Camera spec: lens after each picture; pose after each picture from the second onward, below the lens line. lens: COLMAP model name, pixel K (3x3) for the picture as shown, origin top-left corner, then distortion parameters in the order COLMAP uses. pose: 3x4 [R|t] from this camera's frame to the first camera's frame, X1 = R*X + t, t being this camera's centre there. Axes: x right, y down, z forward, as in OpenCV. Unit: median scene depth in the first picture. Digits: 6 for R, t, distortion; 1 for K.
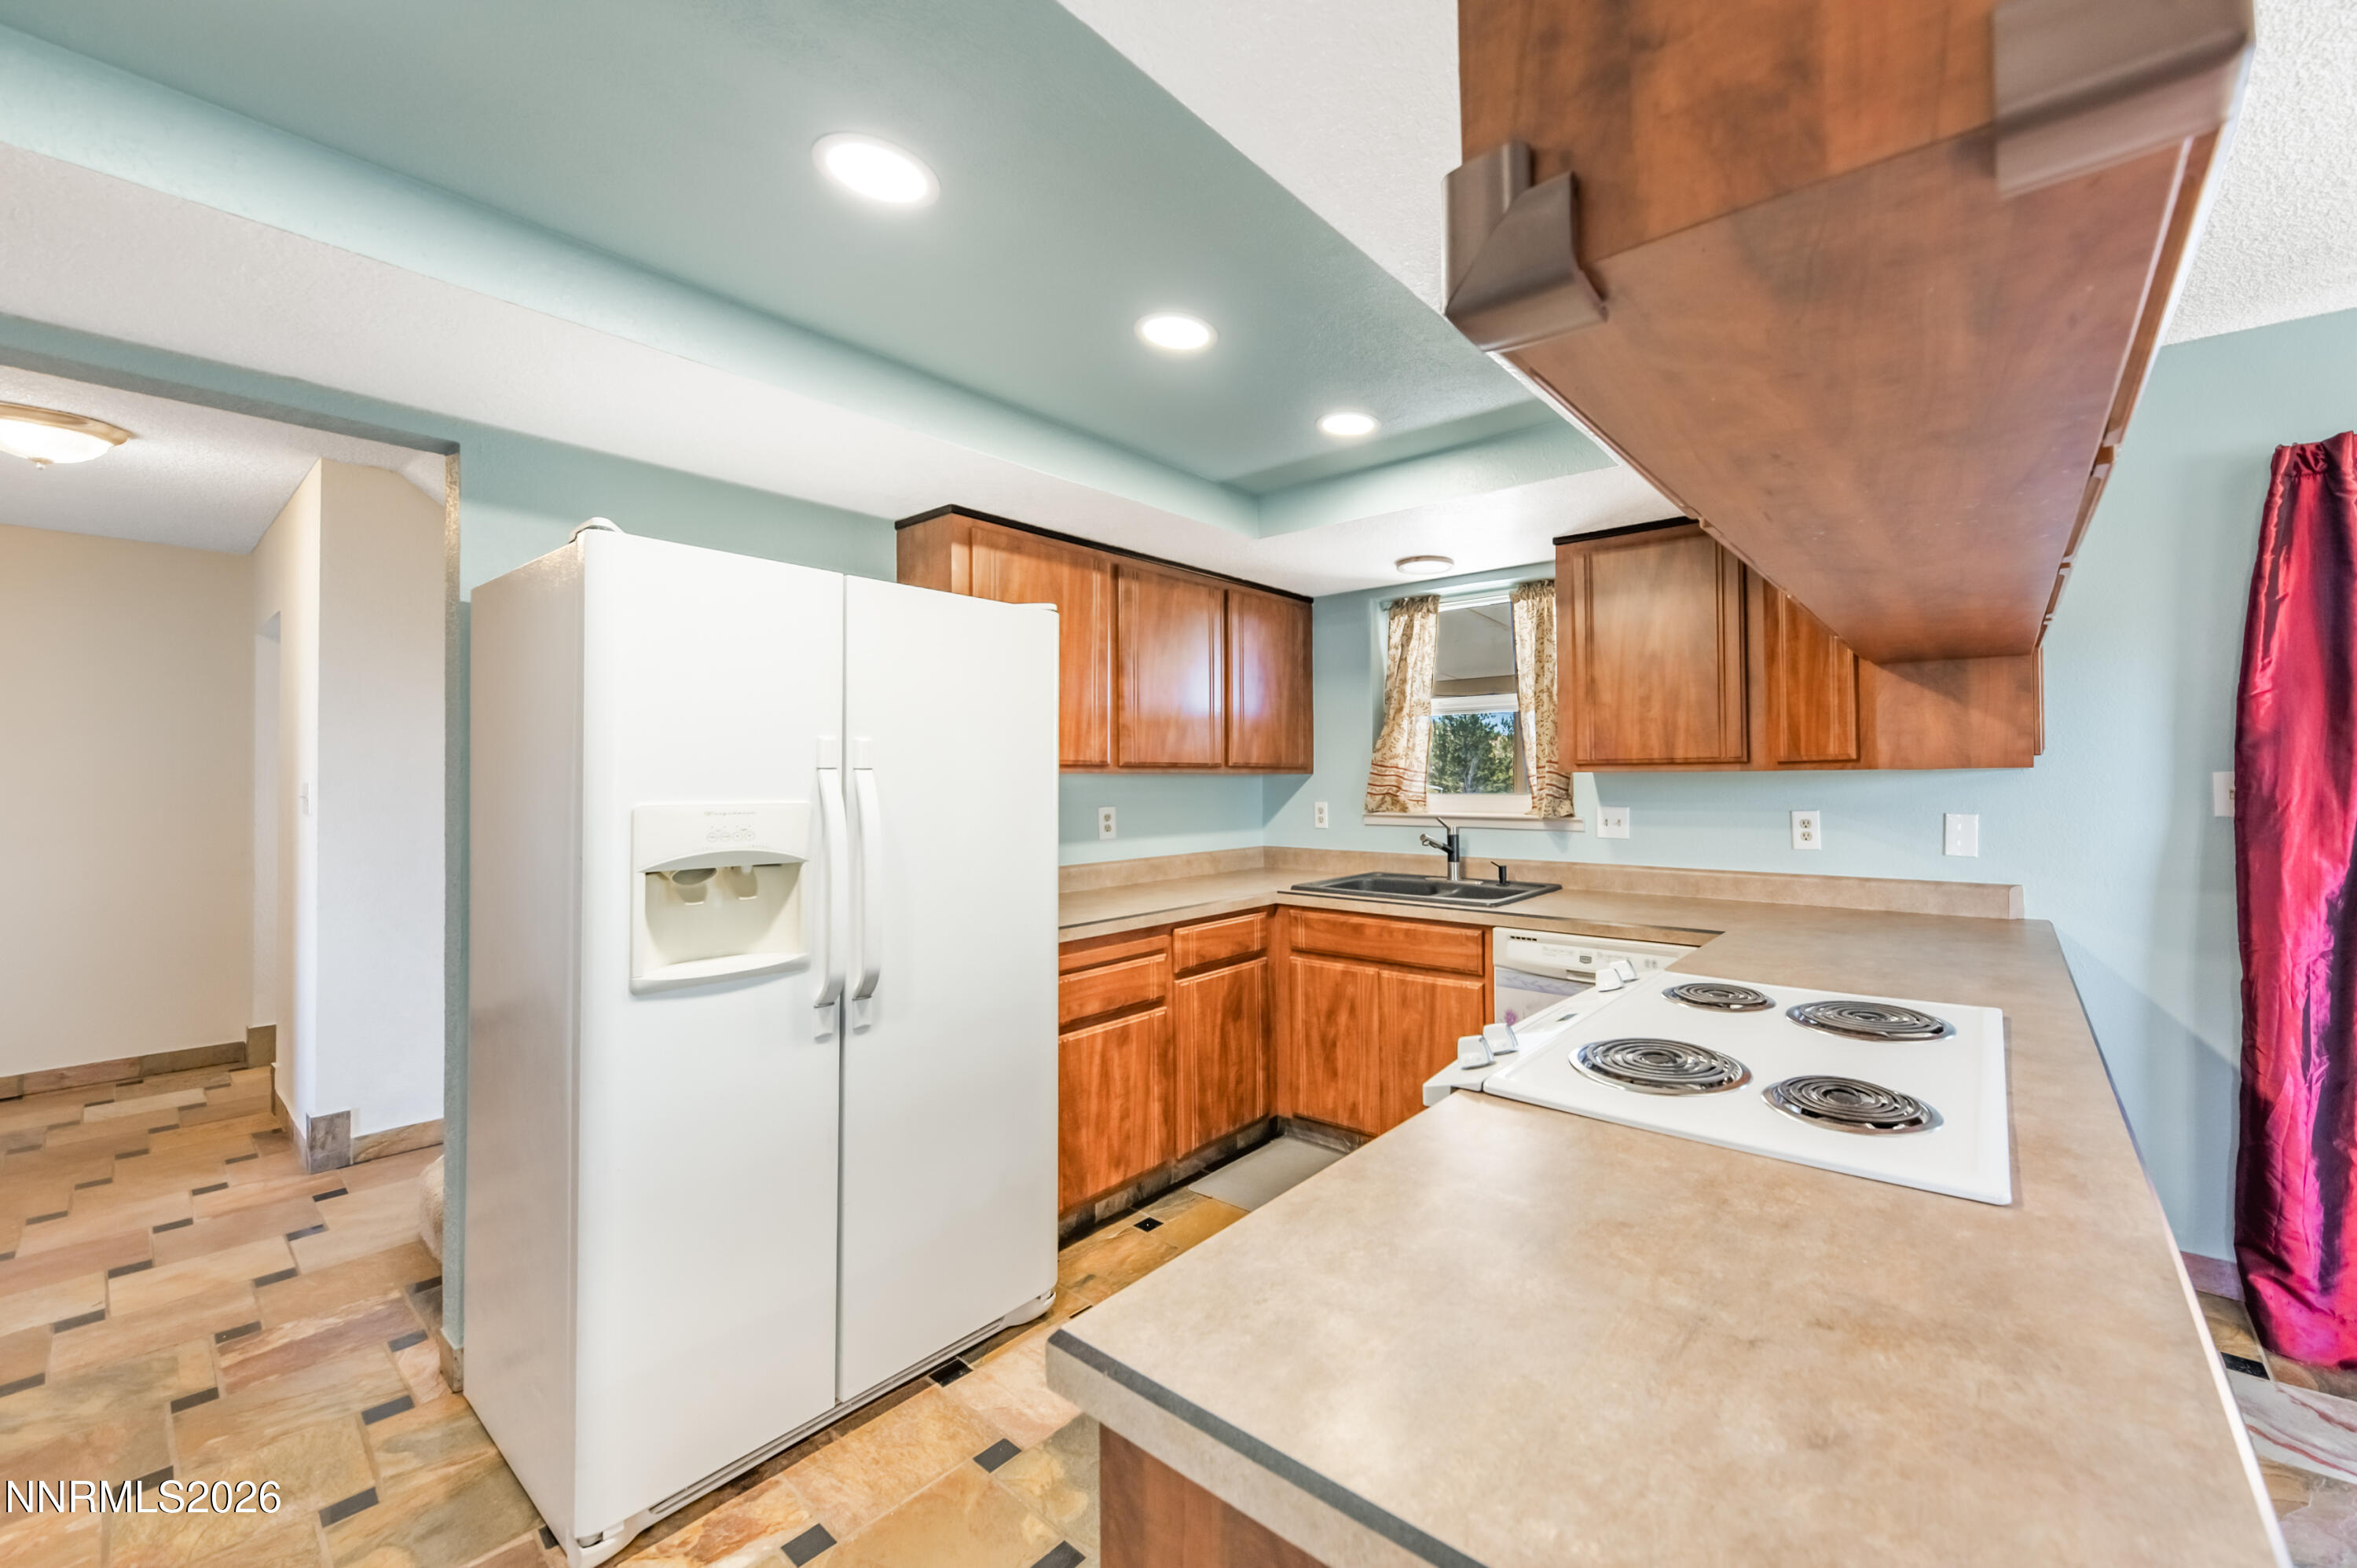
lens RADIAL K [[905.1, 0, 1357.0], [0, 905.1, 776.2], [0, 0, 1]] dist [0.022881, -0.010809]
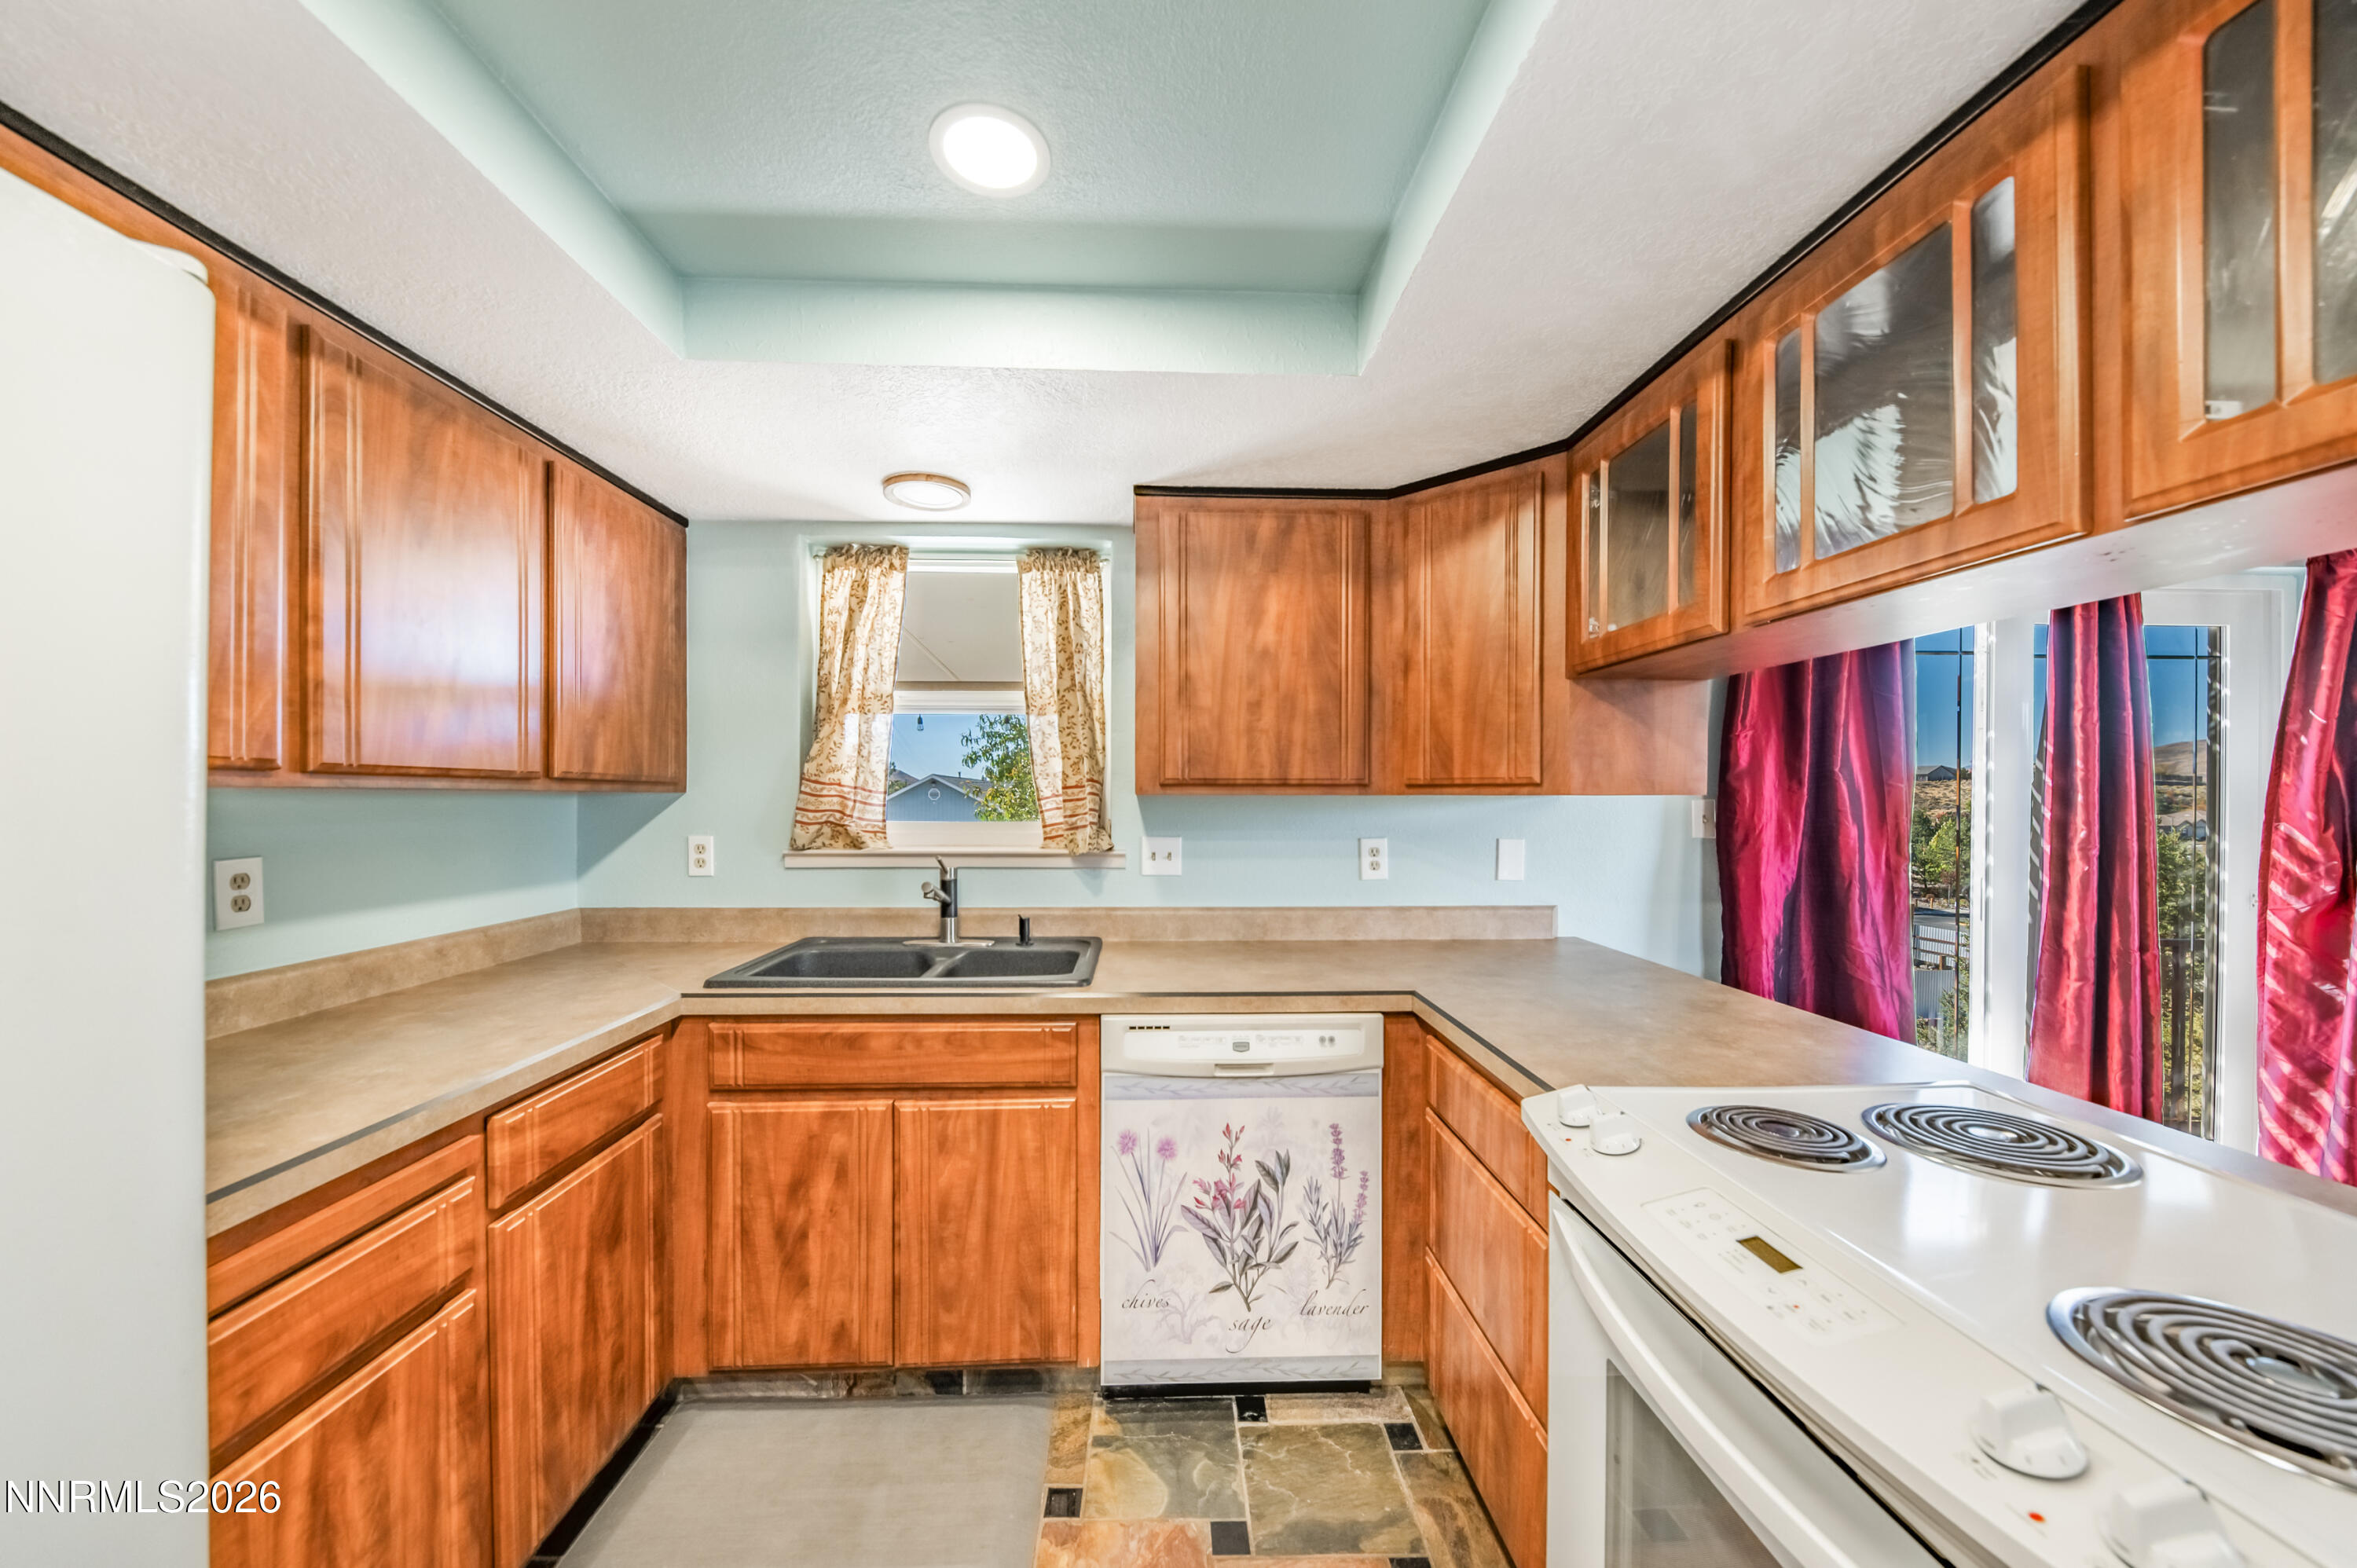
lens RADIAL K [[838.0, 0, 1183.1], [0, 838.0, 799.3], [0, 0, 1]] dist [0.013241, -0.008270]
pose [[0.792636, 0.005964, 0.609666, -0.171956], [-0.007391, 0.999973, -0.000172, -0.000264], [-0.609650, -0.004370, 0.792658, 0.401177]]
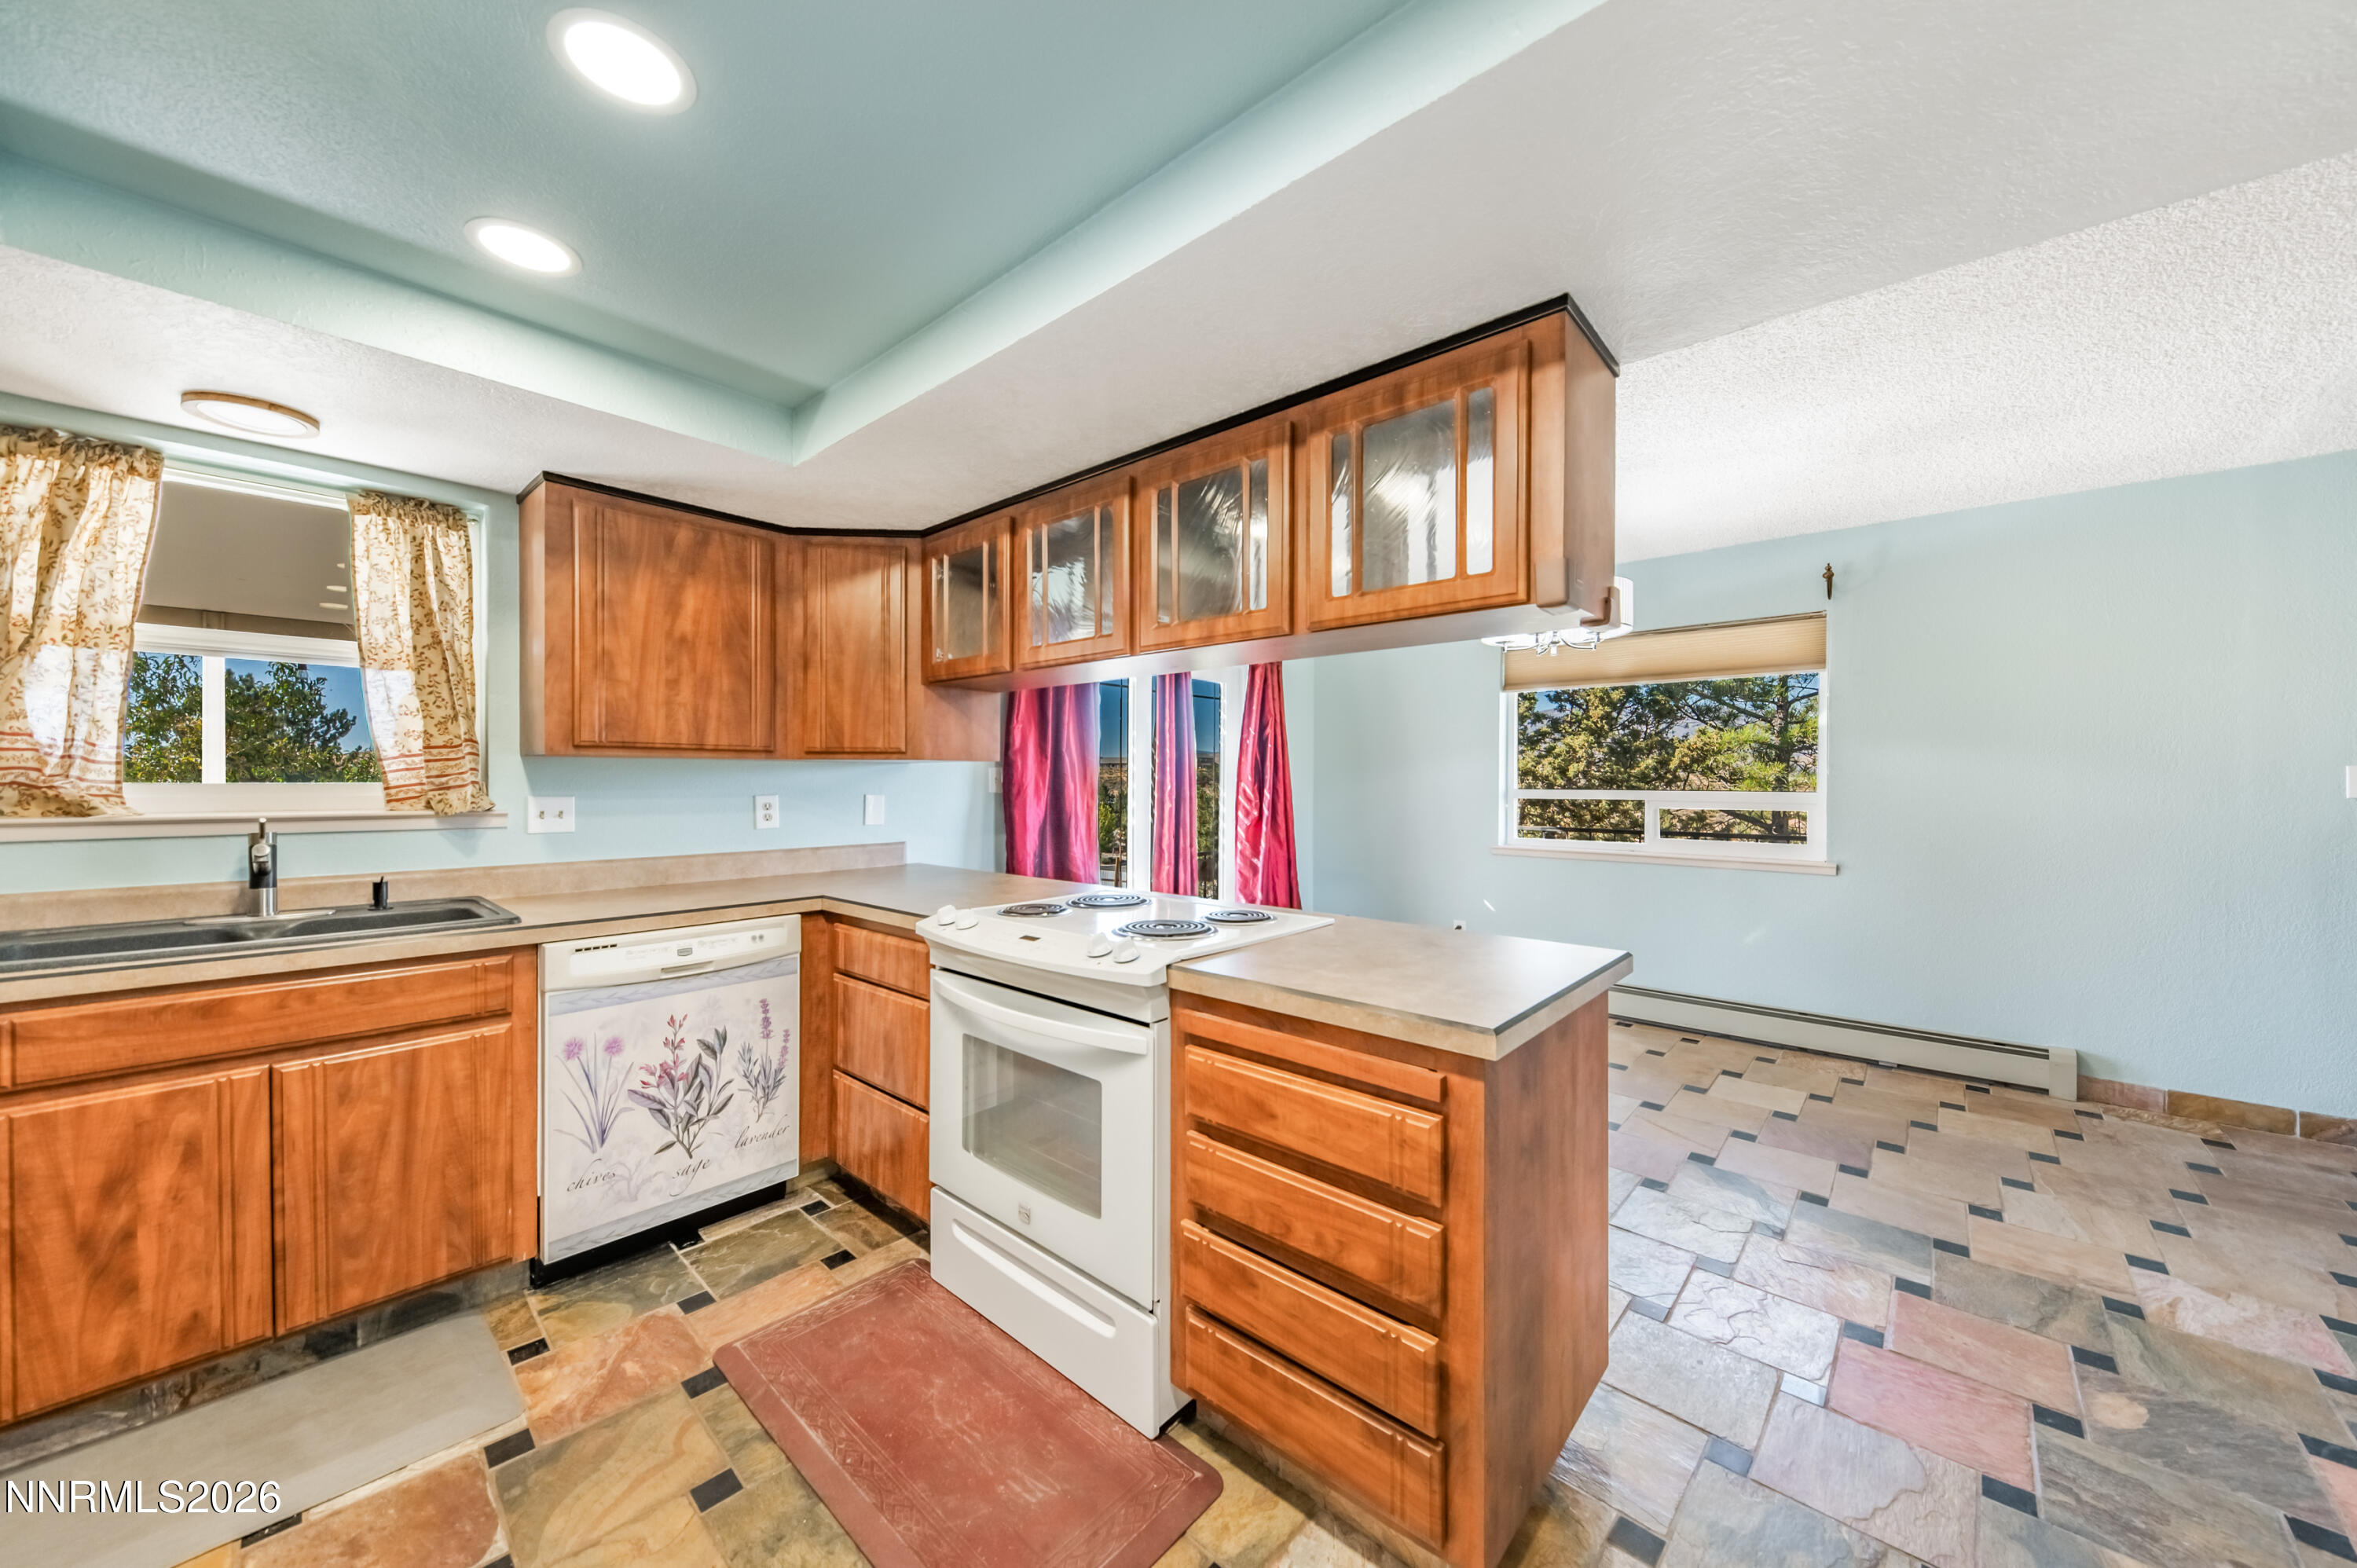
lens RADIAL K [[822.8, 0, 1187.2], [0, 822.8, 788.4], [0, 0, 1]] dist [0.020479, -0.007476]
pose [[0.119303, -0.001743, 0.992856, -0.451958], [-0.004131, 0.999989, 0.002252, 0.022247], [-0.992849, -0.004370, 0.119294, 0.312050]]
